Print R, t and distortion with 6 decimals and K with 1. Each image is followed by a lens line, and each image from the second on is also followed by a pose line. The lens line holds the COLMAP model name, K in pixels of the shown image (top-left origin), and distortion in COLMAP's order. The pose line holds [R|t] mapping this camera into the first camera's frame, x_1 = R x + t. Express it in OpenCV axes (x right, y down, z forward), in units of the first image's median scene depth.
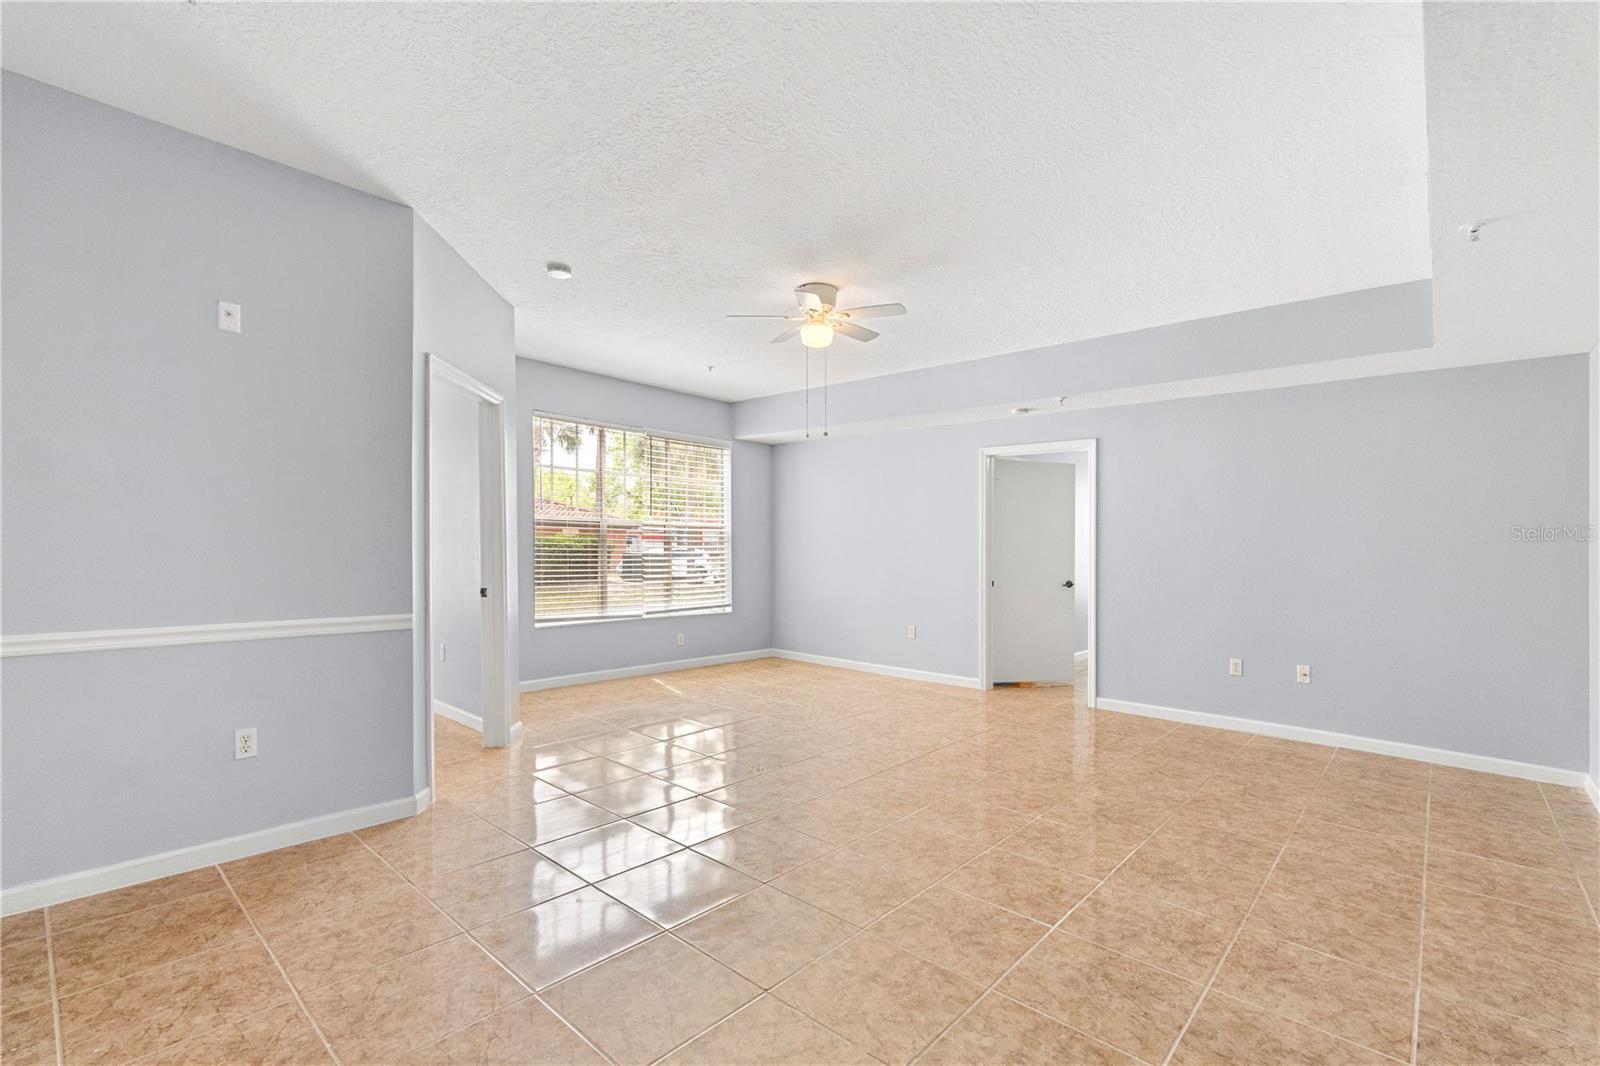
lens RADIAL K [[718.2, 0, 800.0], [0, 718.2, 533.0], [0, 0, 1]] dist [0.001926, -0.000079]
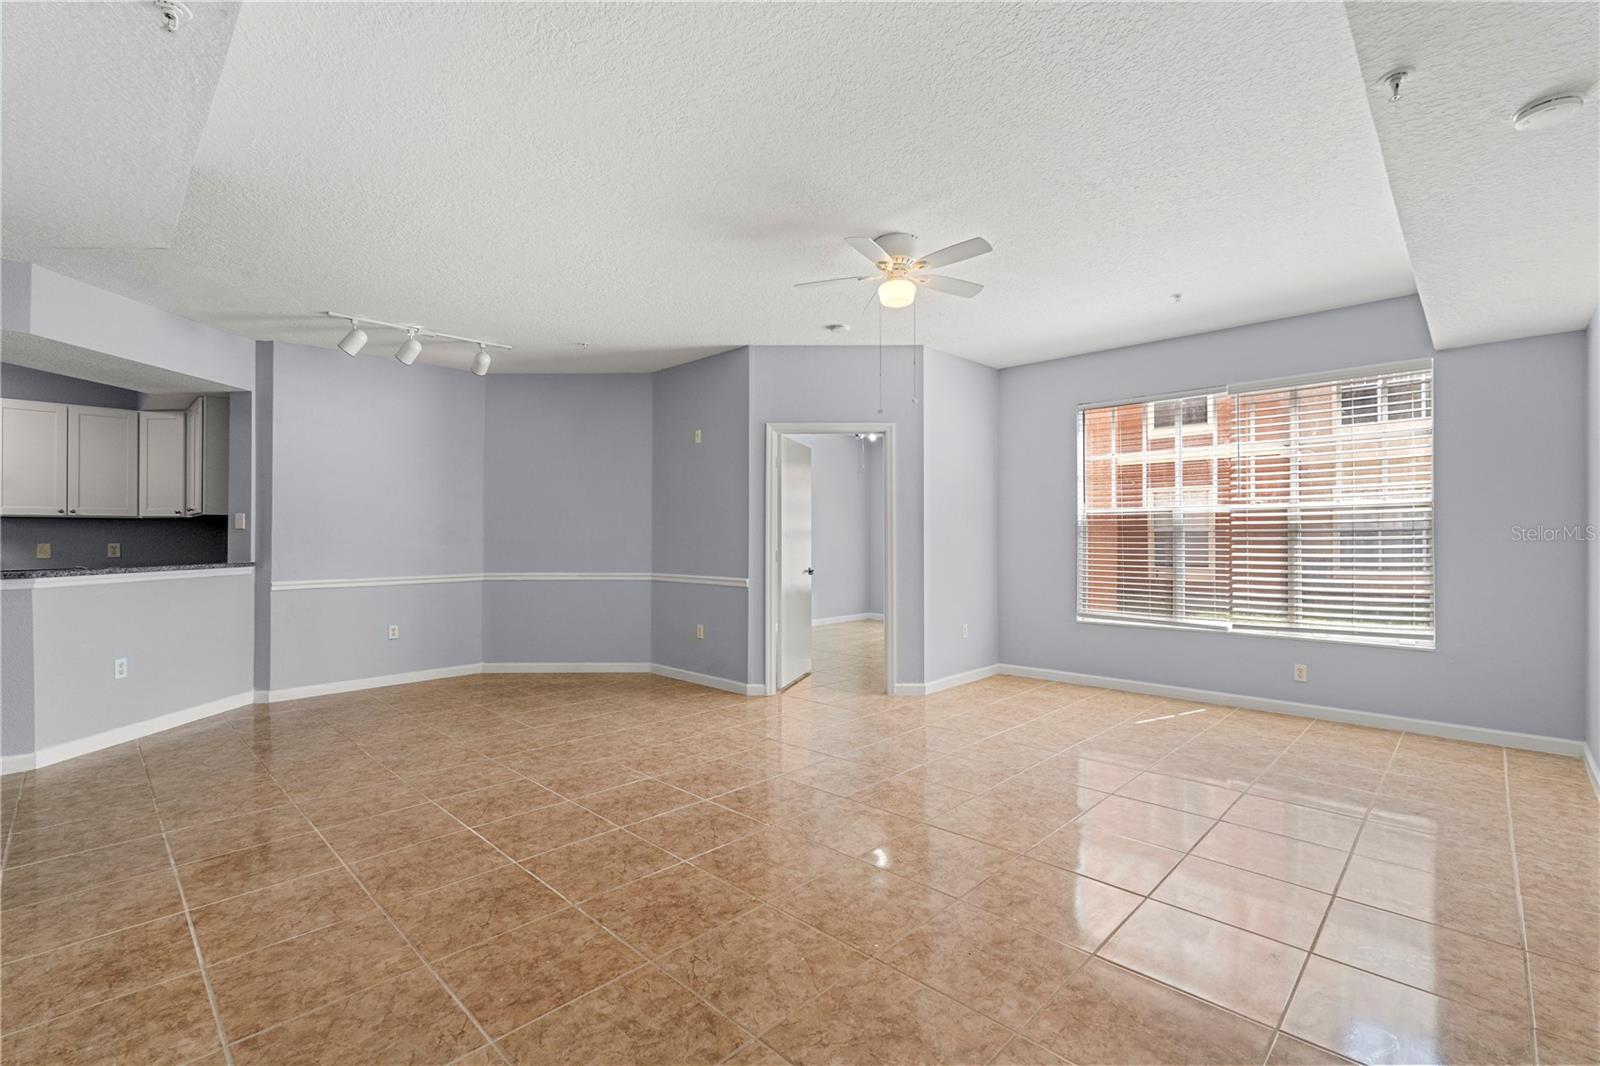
lens RADIAL K [[705.6, 0, 804.2], [0, 705.6, 528.6], [0, 0, 1]] dist [-0.002924, 0.000057]
pose [[-0.040717, -0.032769, -0.998633, 1.077496], [0.018277, 0.999270, -0.033535, 0.047949], [0.999004, -0.019618, -0.040088, 1.117634]]
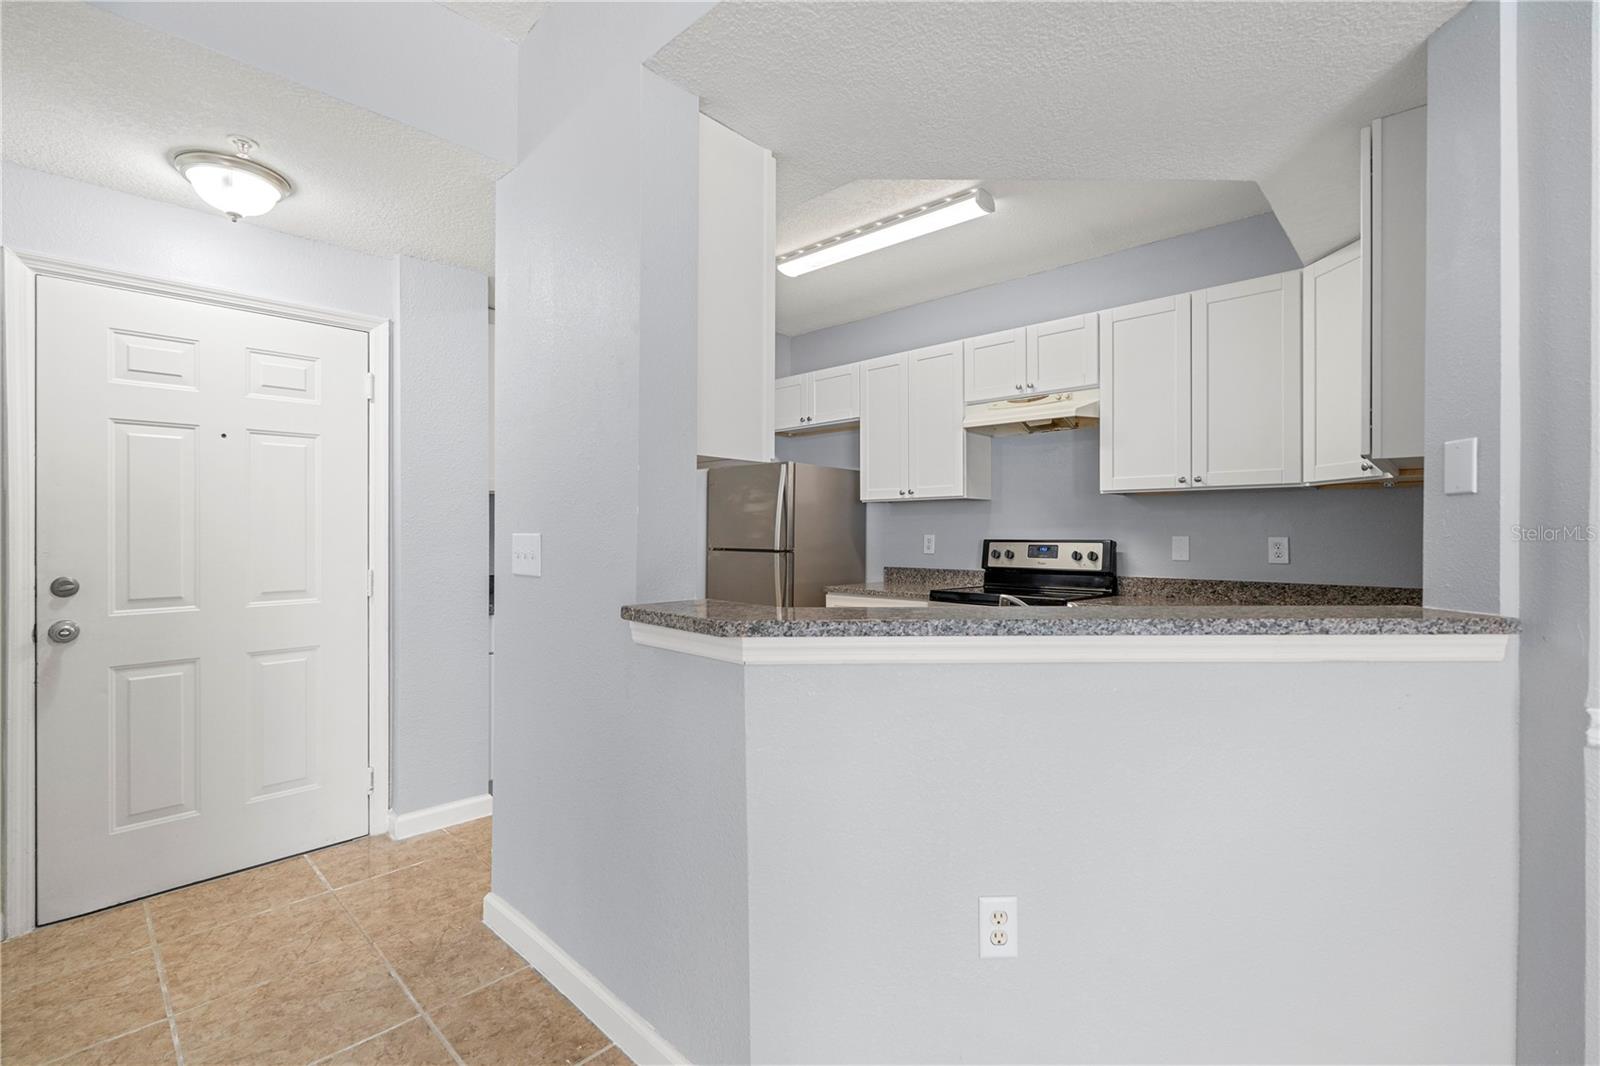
lens RADIAL K [[705.6, 0, 804.2], [0, 705.6, 528.6], [0, 0, 1]] dist [-0.002924, 0.000057]
pose [[-0.999367, -0.020530, 0.029059, 0.003874], [-0.021022, 0.999639, -0.016750, 0.012160], [-0.028705, -0.017350, -0.999437, 0.286025]]
